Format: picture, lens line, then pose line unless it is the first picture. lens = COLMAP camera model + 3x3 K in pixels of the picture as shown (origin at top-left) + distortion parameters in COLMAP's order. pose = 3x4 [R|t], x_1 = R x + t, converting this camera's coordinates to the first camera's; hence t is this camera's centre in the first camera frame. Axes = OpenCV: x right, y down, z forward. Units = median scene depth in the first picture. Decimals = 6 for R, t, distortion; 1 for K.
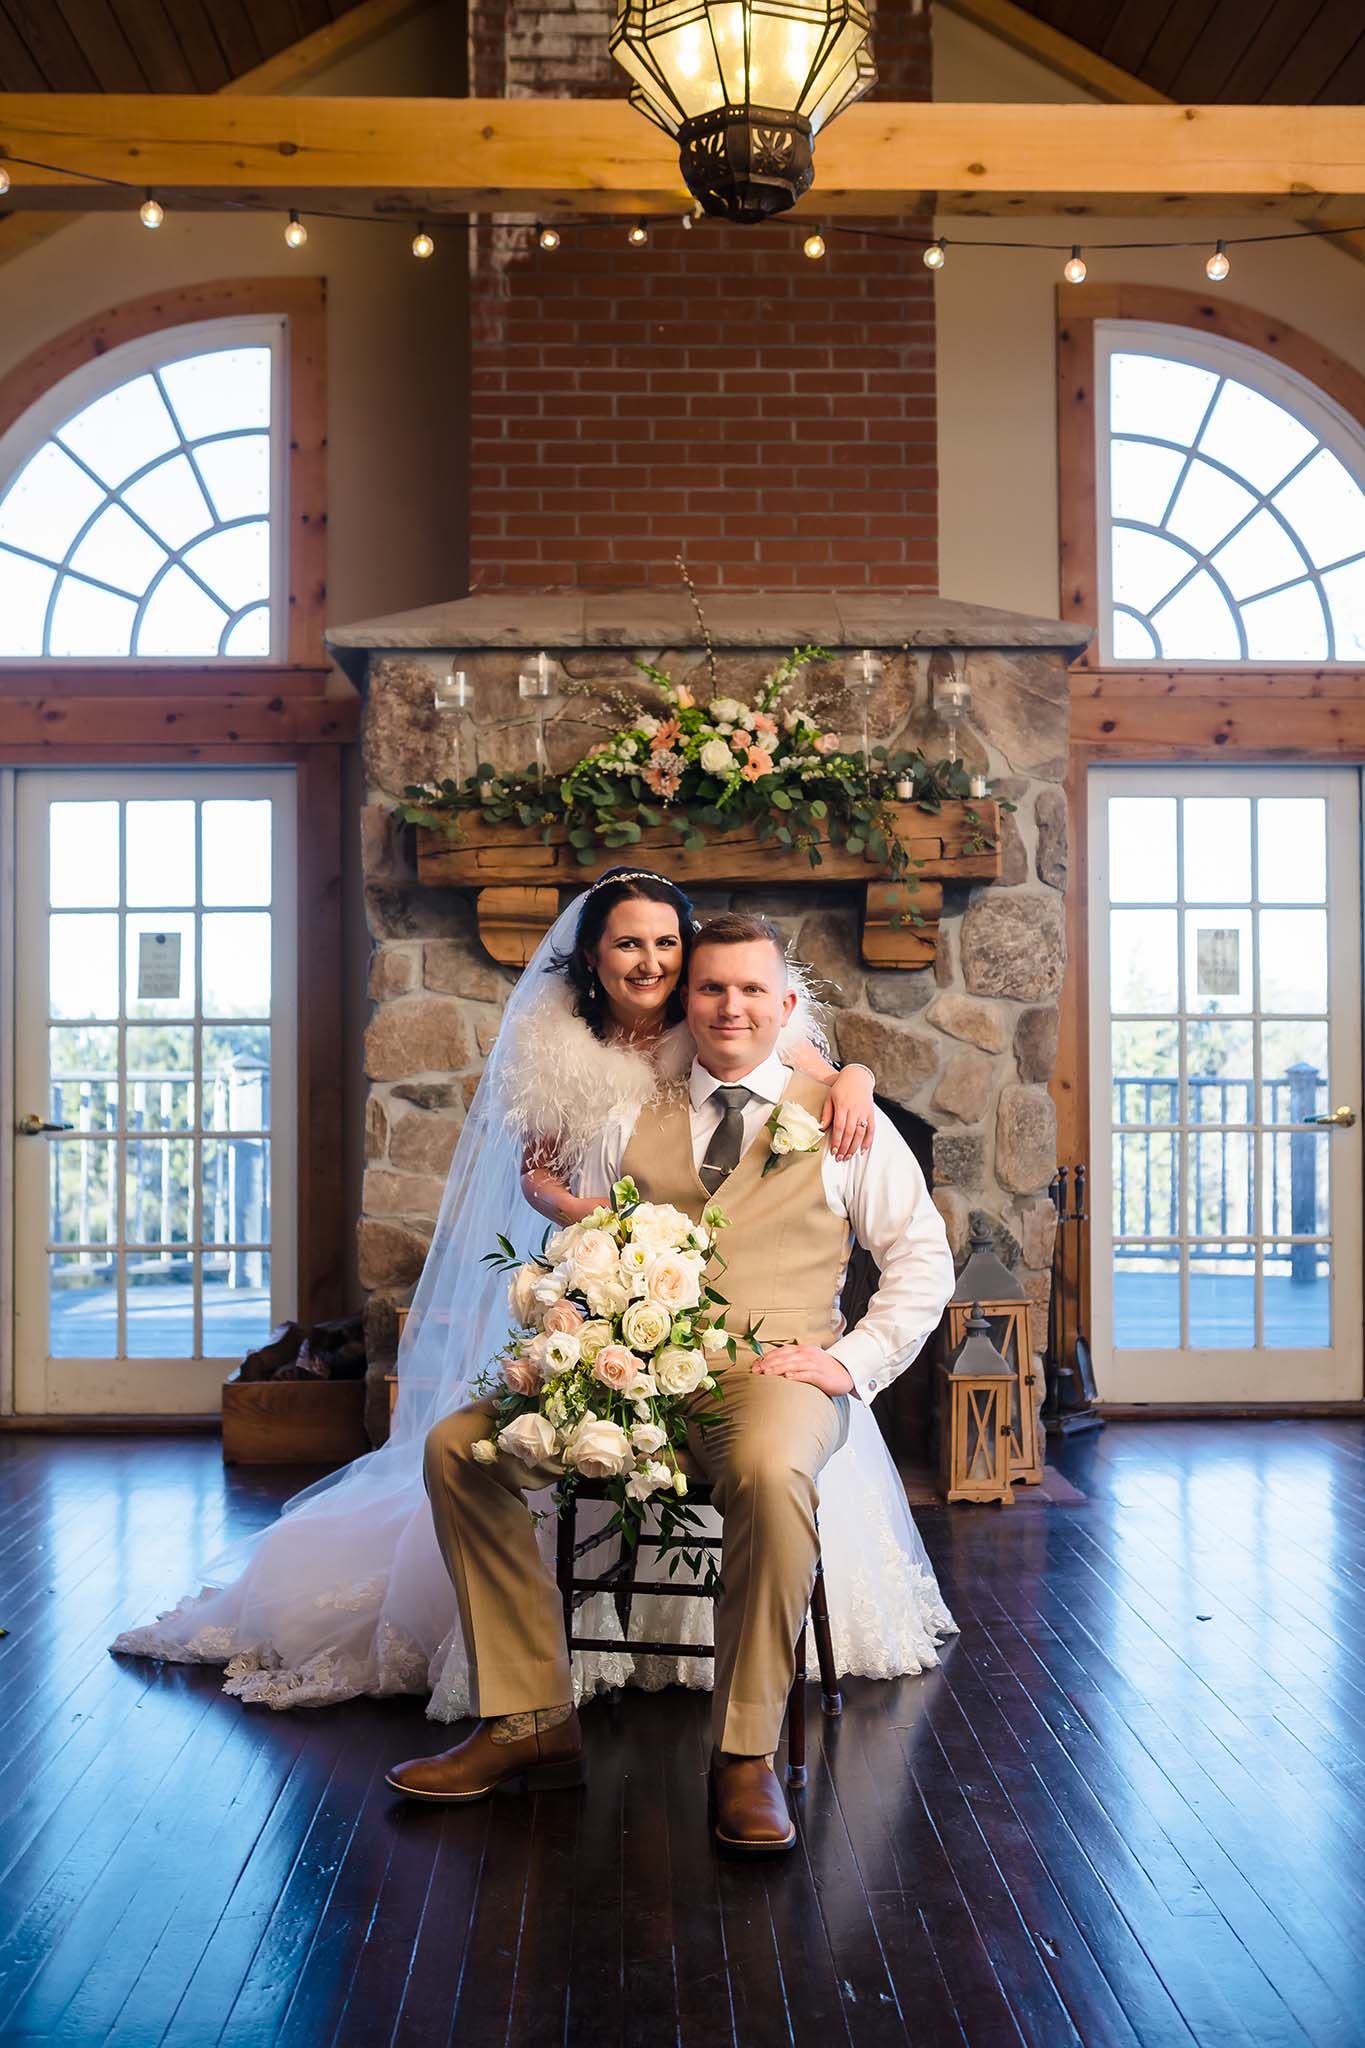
lens RADIAL K [[2349.9, 0, 692.7], [0, 2349.9, 1026.4], [0, 0, 1]] dist [0.003902, 0.000000]
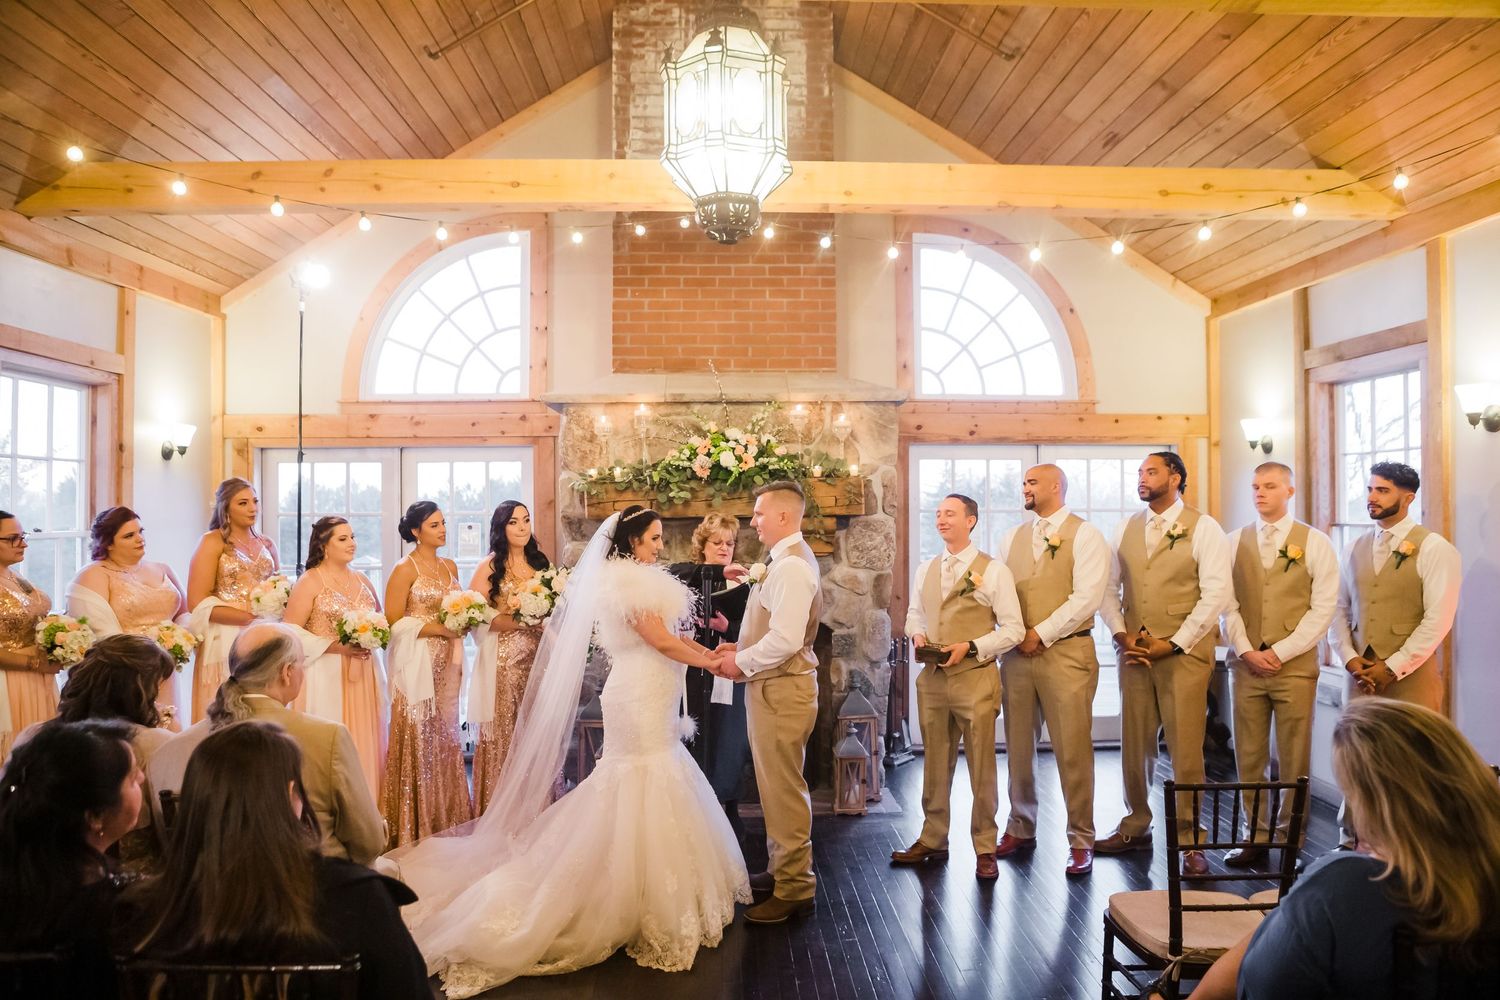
lens RADIAL K [[1076.5, 0, 763.3], [0, 1076.5, 501.9], [0, 0, 1]] dist [-0.074716, 0.014273]
pose [[0.999918, 0.000247, 0.012771, 0.028112], [-0.000564, 0.999692, 0.024818, -0.095288], [-0.012761, -0.024823, 0.999610, 0.042030]]
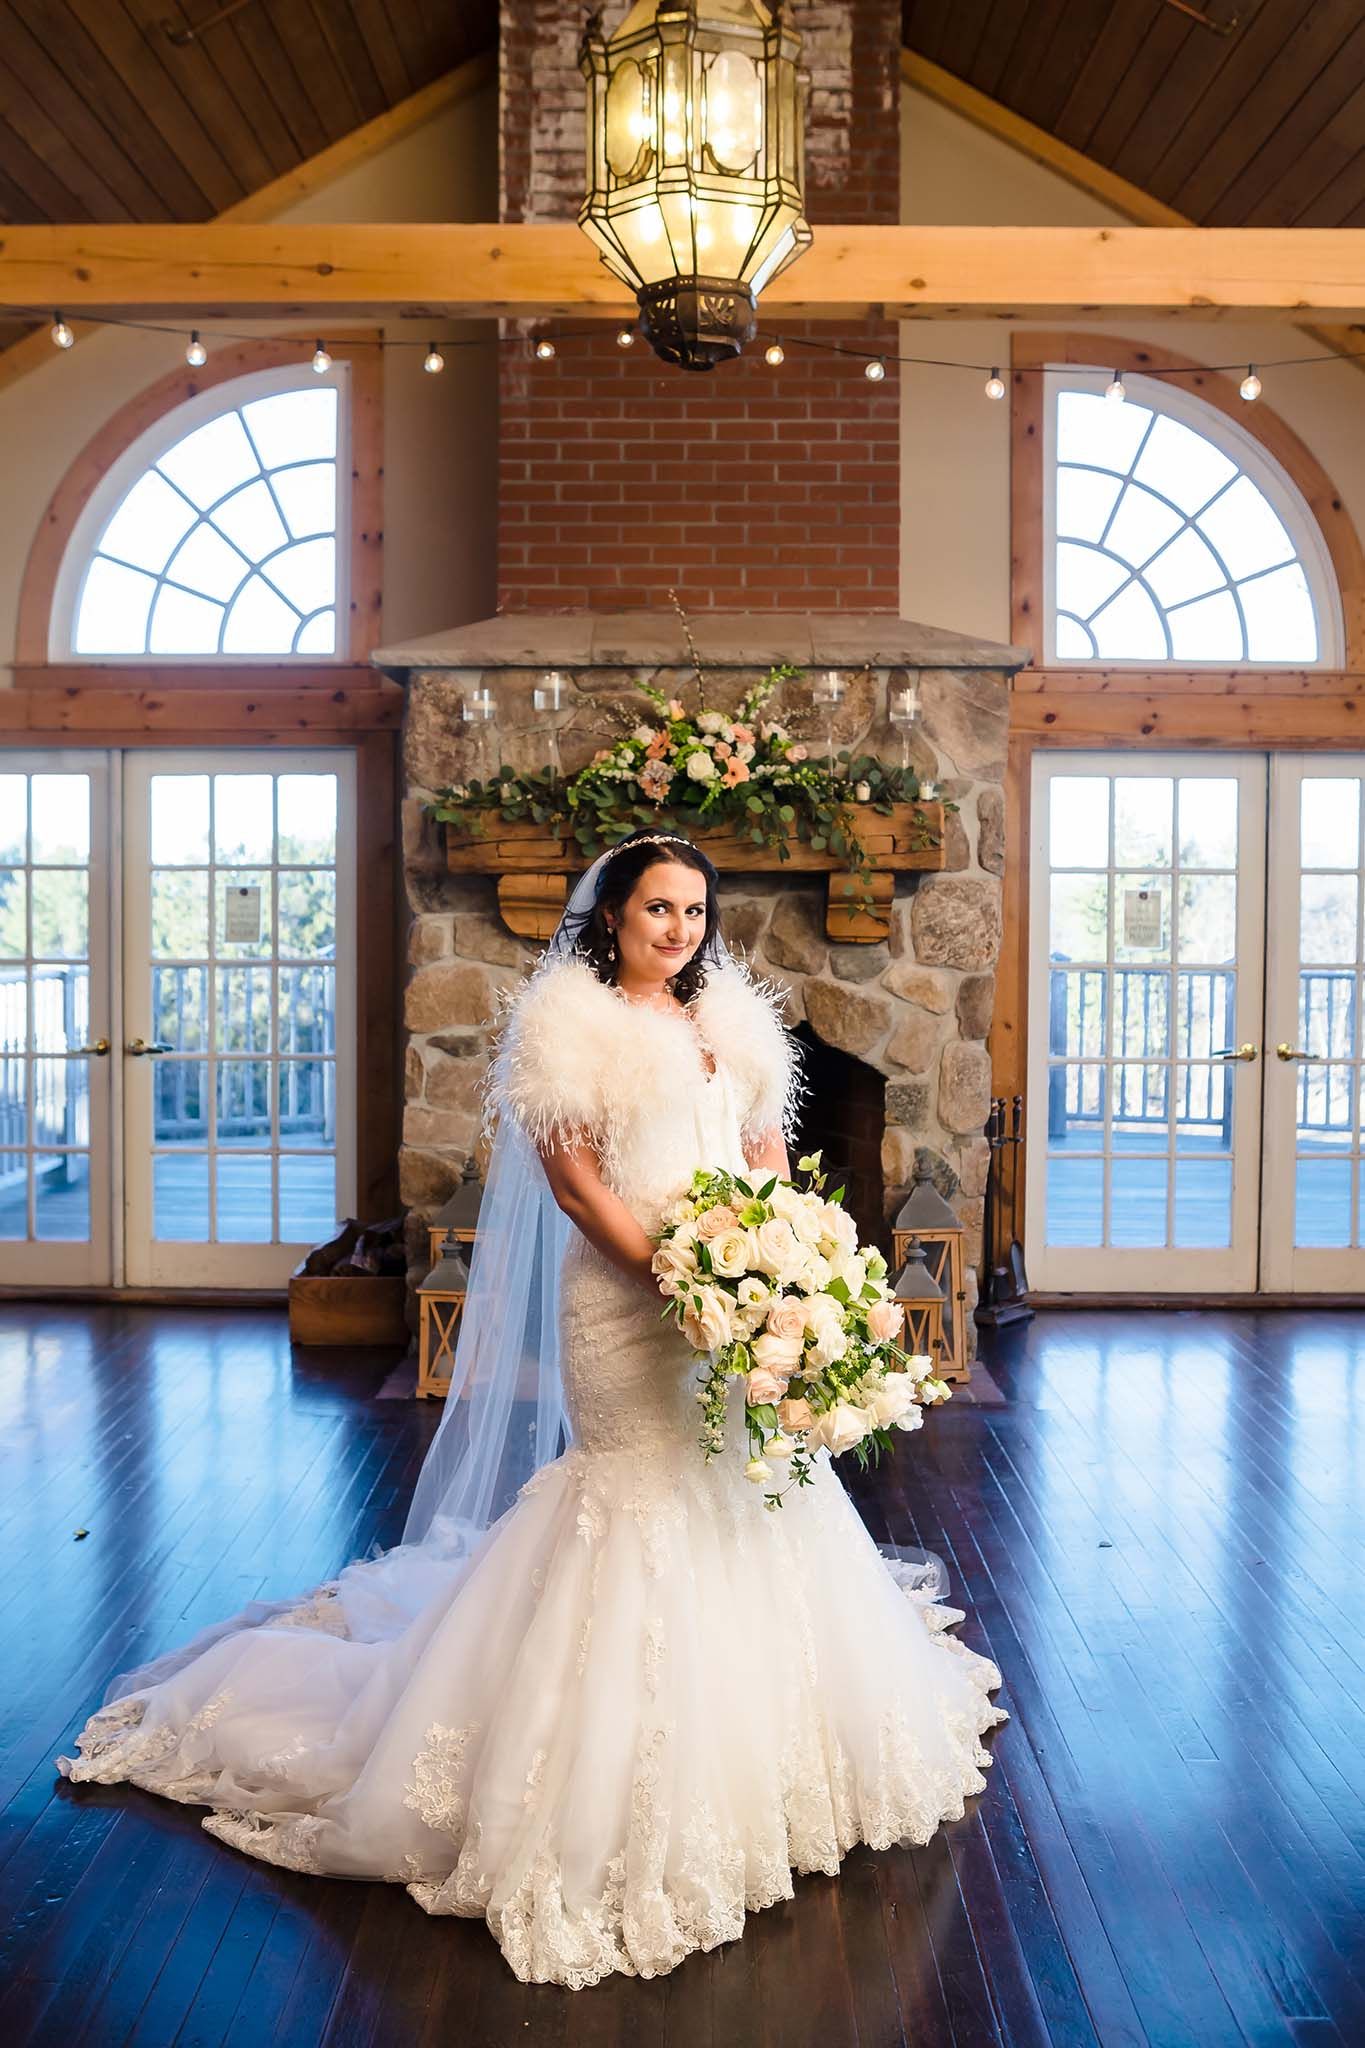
lens RADIAL K [[1992.2, 0, 680.4], [0, 1992.2, 947.8], [0, 0, 1]] dist [-0.038876, 0.000000]
pose [[0.999210, 0.010872, -0.038238, 0.037009], [-0.008754, 0.998441, 0.055124, -0.075302], [0.038778, -0.054746, 0.997747, 0.005351]]
